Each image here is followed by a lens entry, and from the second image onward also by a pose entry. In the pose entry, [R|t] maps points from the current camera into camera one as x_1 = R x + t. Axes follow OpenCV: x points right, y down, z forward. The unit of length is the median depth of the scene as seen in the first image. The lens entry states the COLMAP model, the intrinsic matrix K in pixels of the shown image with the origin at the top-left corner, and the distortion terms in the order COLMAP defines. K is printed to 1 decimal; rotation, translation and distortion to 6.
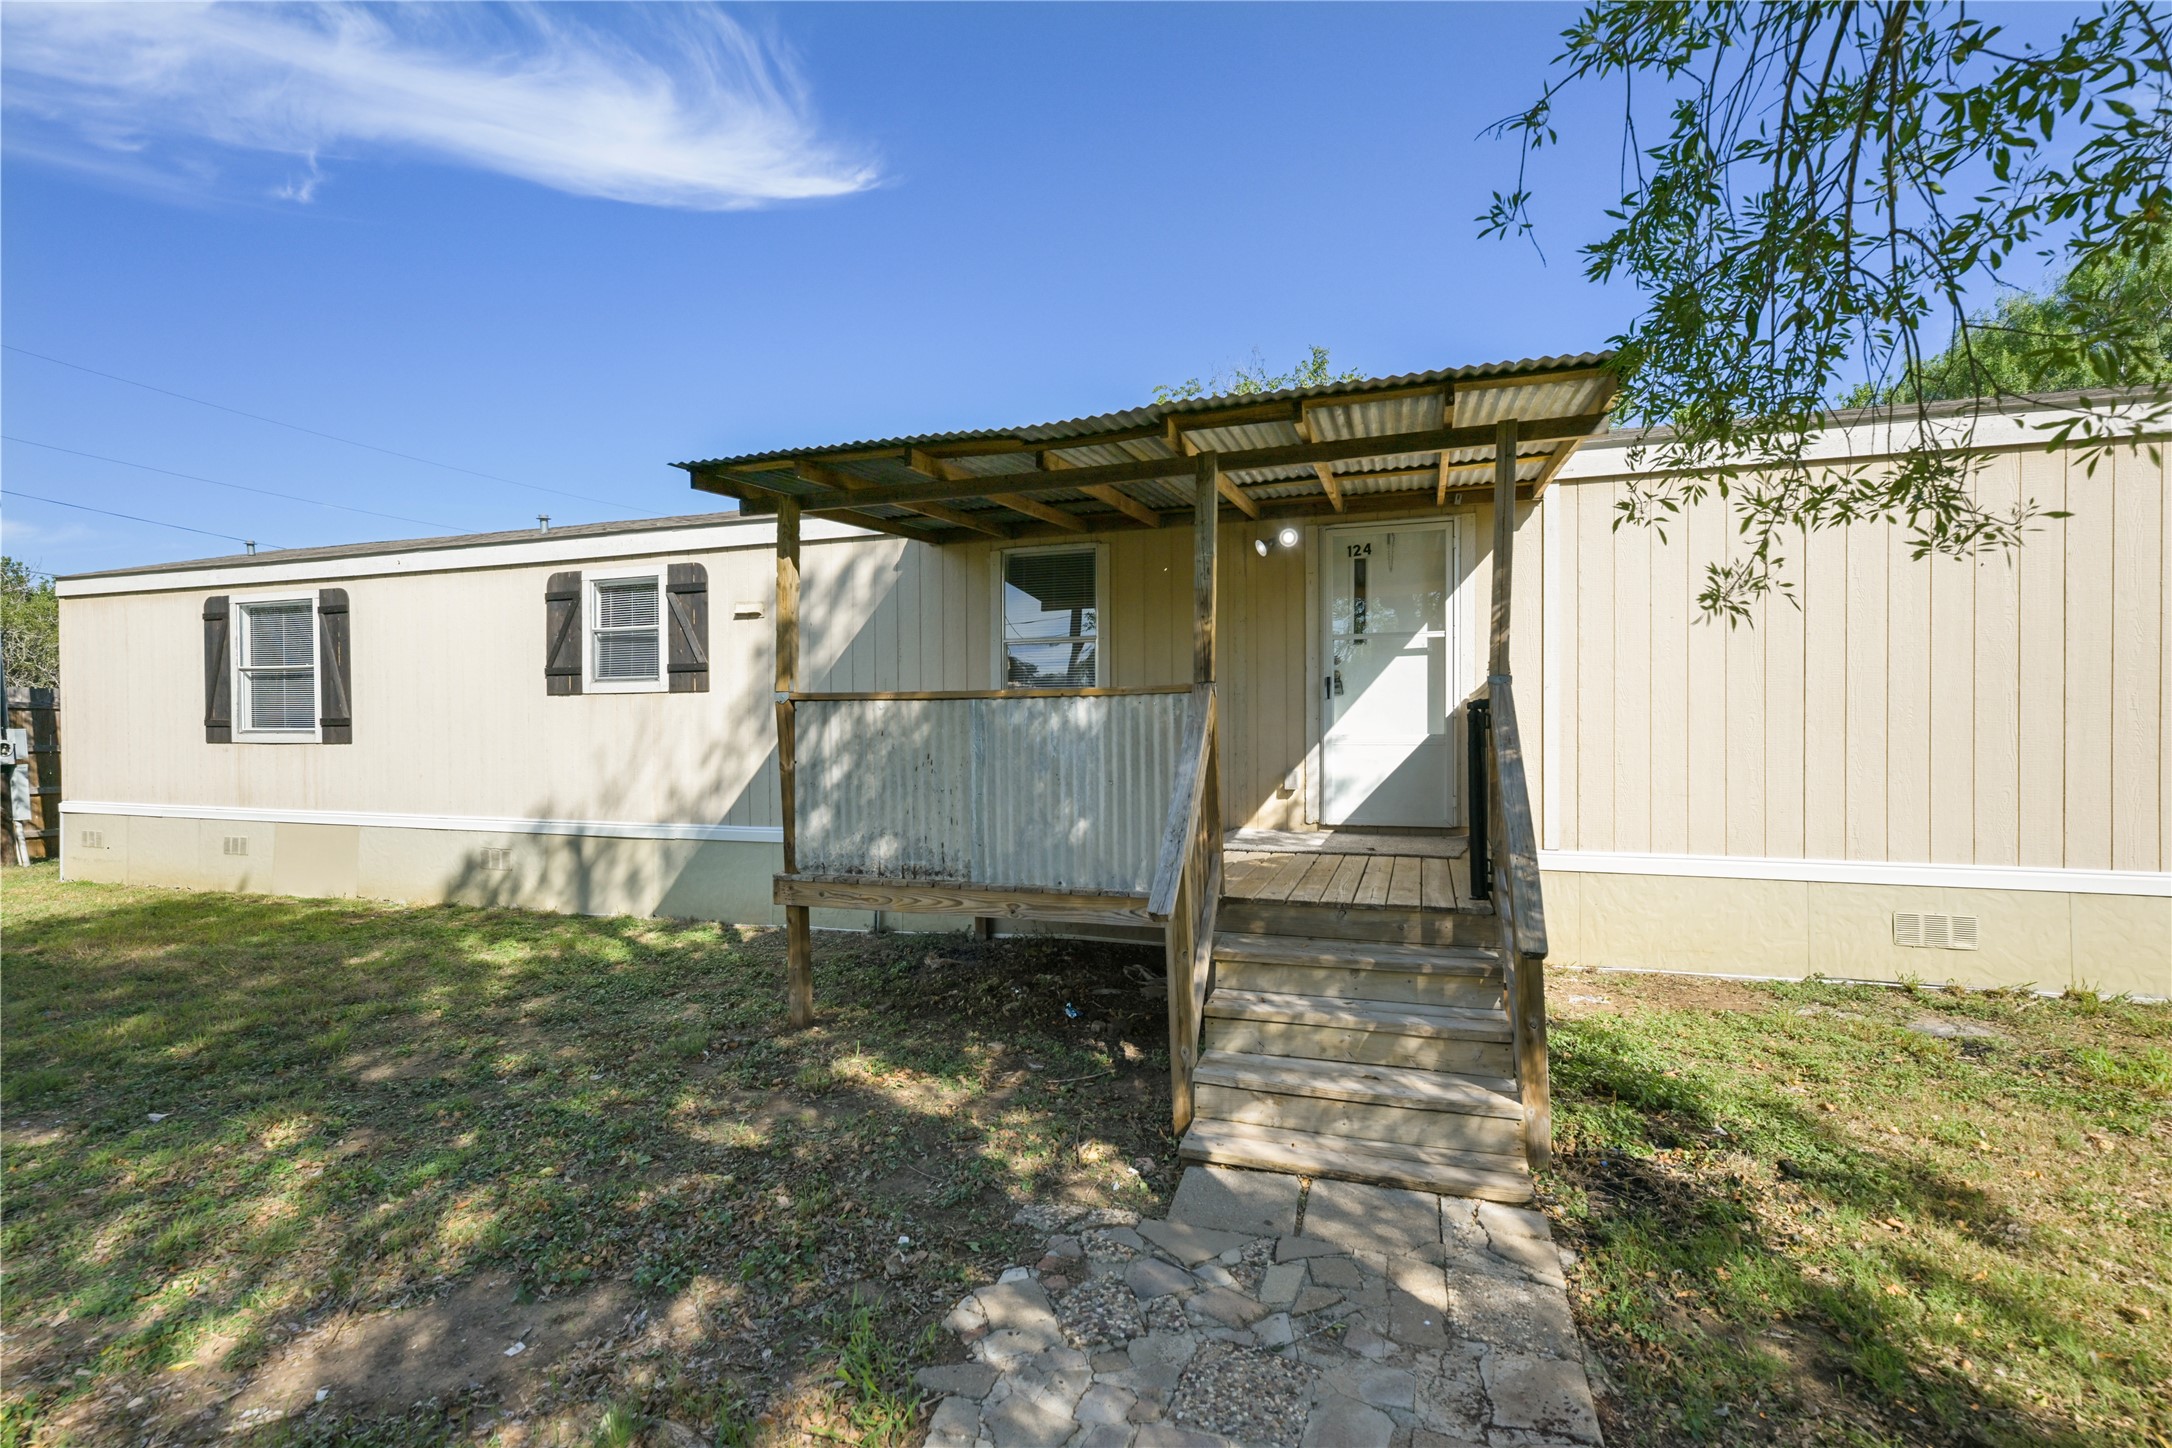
lens RADIAL K [[934.3, 0, 1096.3], [0, 934.3, 721.4], [0, 0, 1]] dist [-0.015227, 0.000698]
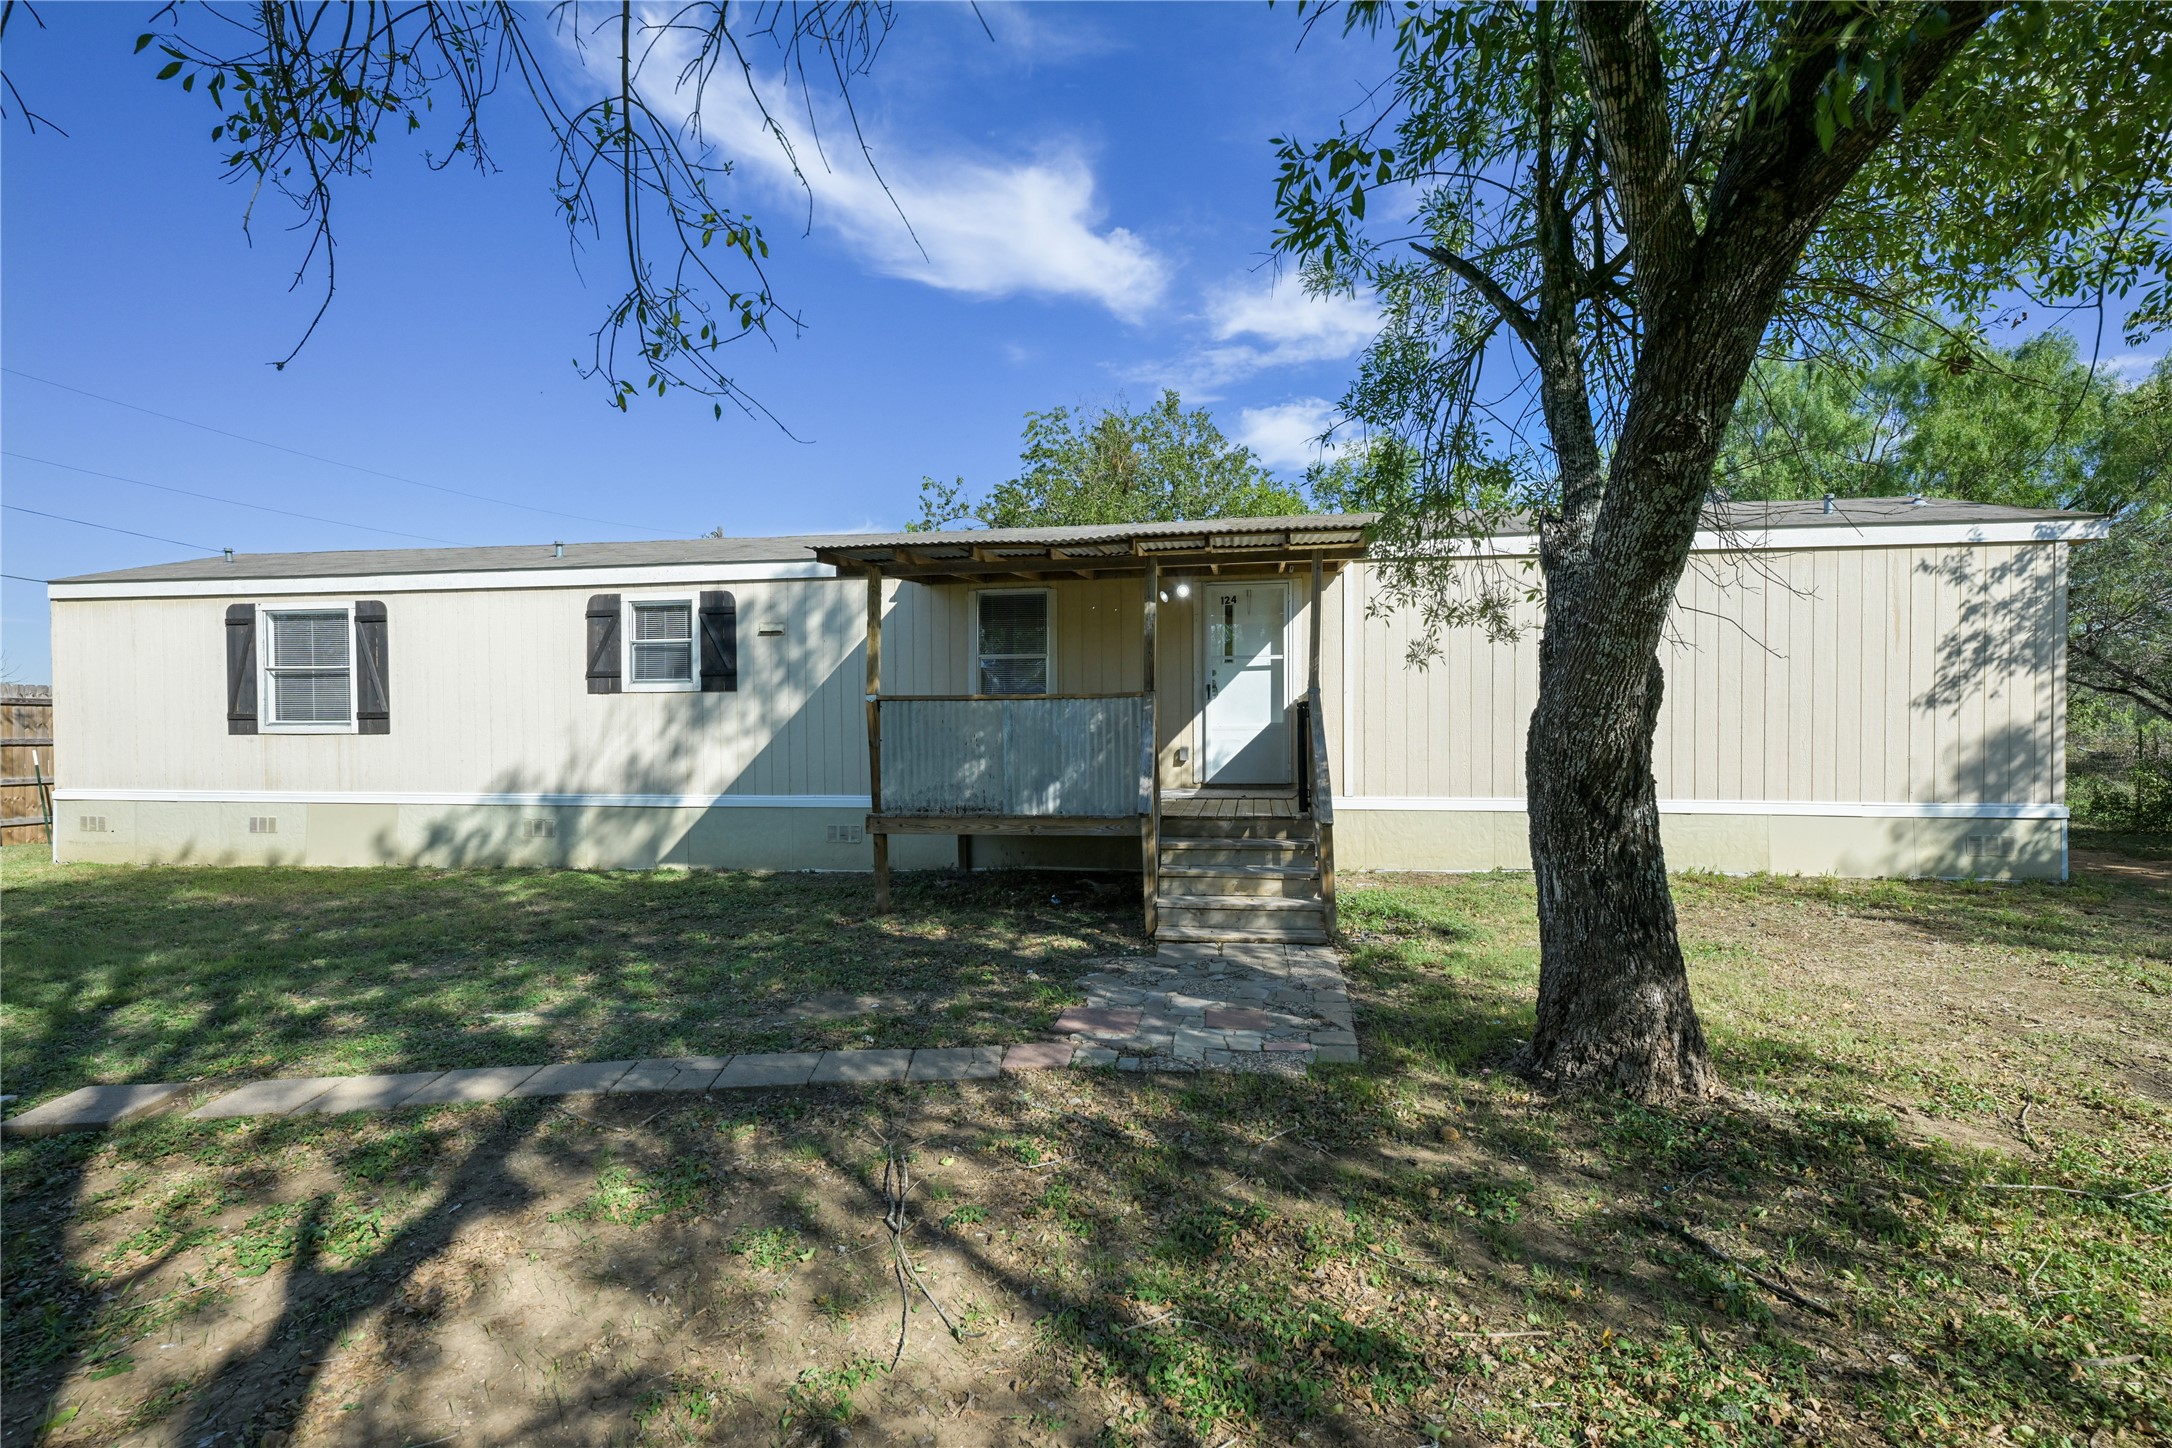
lens RADIAL K [[989.5, 0, 1078.8], [0, 989.5, 726.2], [0, 0, 1]] dist [-0.019854, -0.000071]
pose [[0.986109, -0.002749, 0.166076, -0.165968], [0.000574, 0.999913, 0.013143, -0.001523], [-0.166097, -0.012865, 0.986025, -0.401128]]
